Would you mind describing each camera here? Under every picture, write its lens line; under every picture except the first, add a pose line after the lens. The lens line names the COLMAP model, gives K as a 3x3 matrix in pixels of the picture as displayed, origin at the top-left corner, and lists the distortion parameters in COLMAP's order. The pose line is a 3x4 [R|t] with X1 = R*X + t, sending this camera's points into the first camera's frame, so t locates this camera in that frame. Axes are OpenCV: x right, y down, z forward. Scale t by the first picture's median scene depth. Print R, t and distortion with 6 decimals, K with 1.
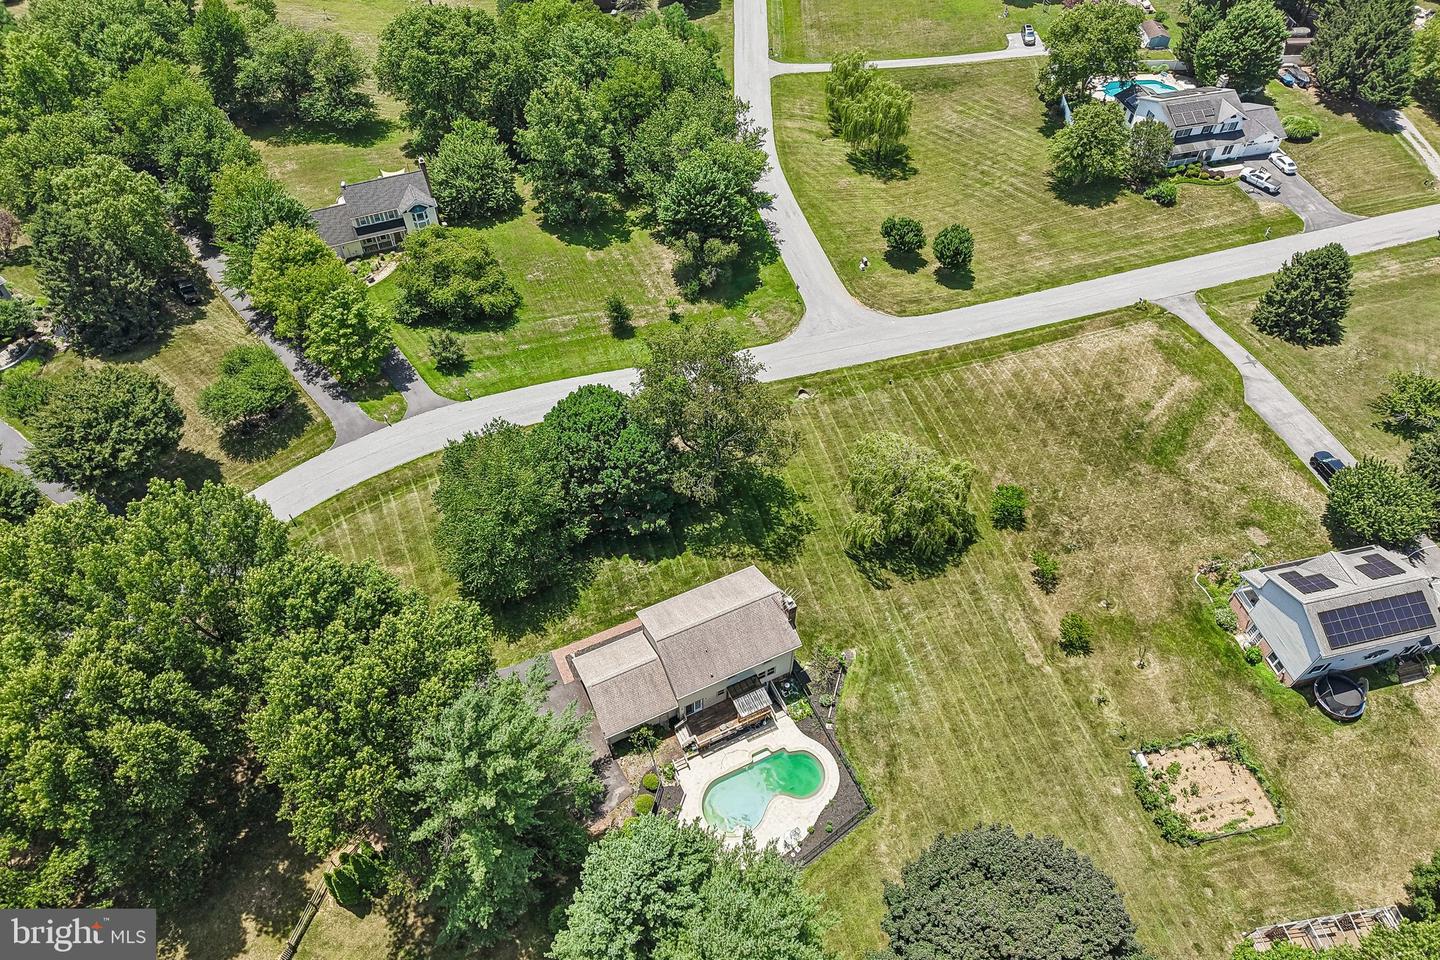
lens RADIAL K [[979.6, 0, 723.5], [0, 979.6, 482.9], [0, 0, 1]] dist [0.006733, -0.008006]
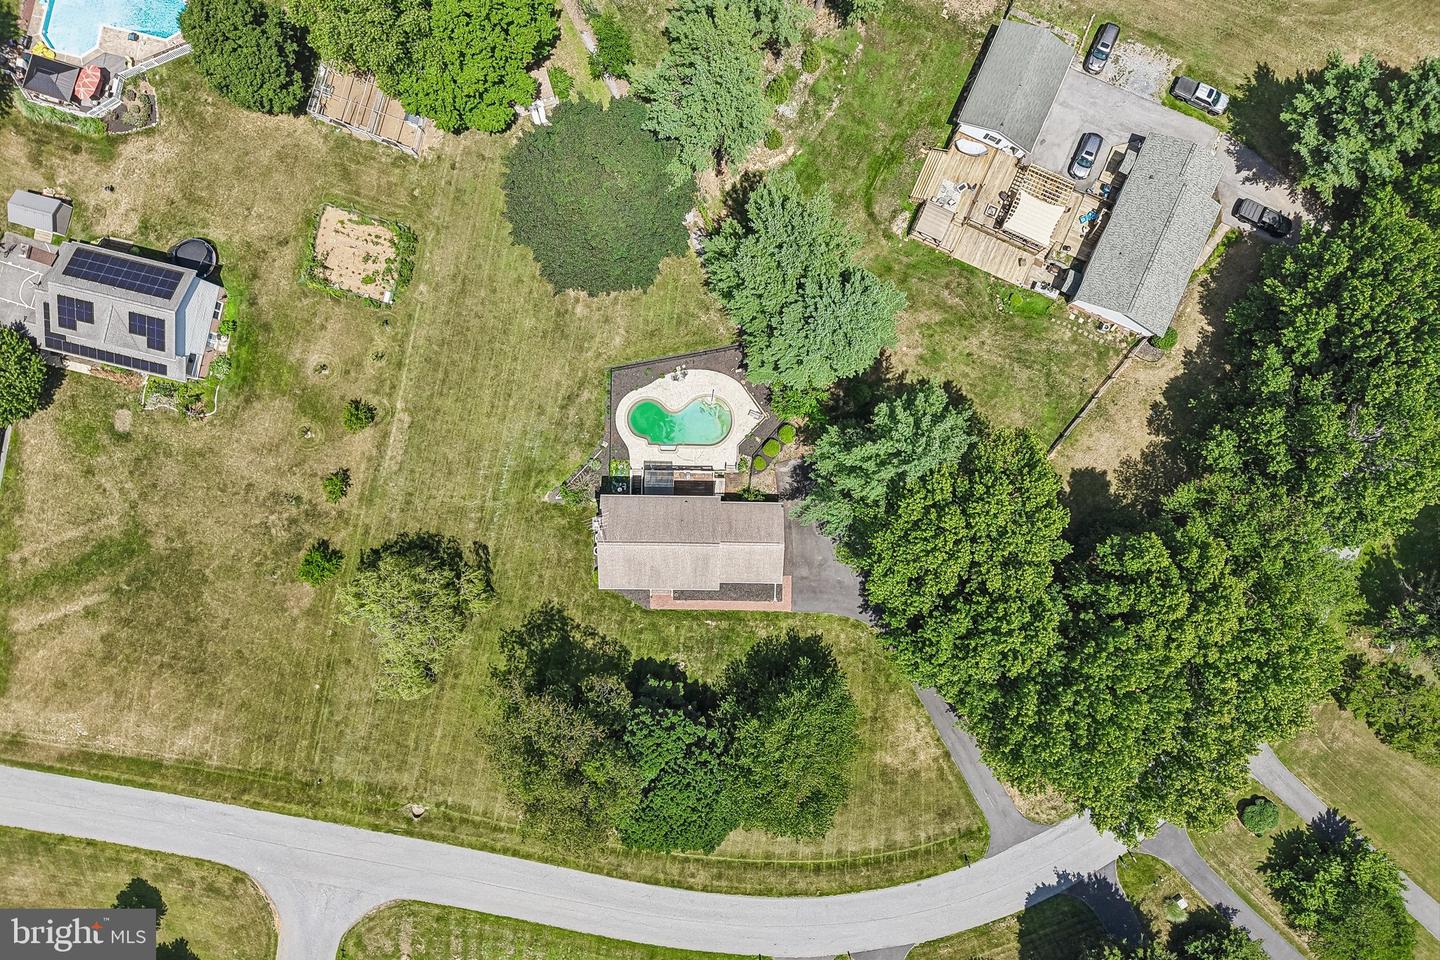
lens RADIAL K [[979.6, 0, 728.4], [0, 979.6, 474.4], [0, 0, 1]] dist [0.006733, -0.008006]
pose [[-0.891445, -0.452740, -0.018759, -0.018645], [0.332911, -0.682464, 0.650702, -0.465575], [-0.307401, 0.573820, 0.759102, 0.079158]]
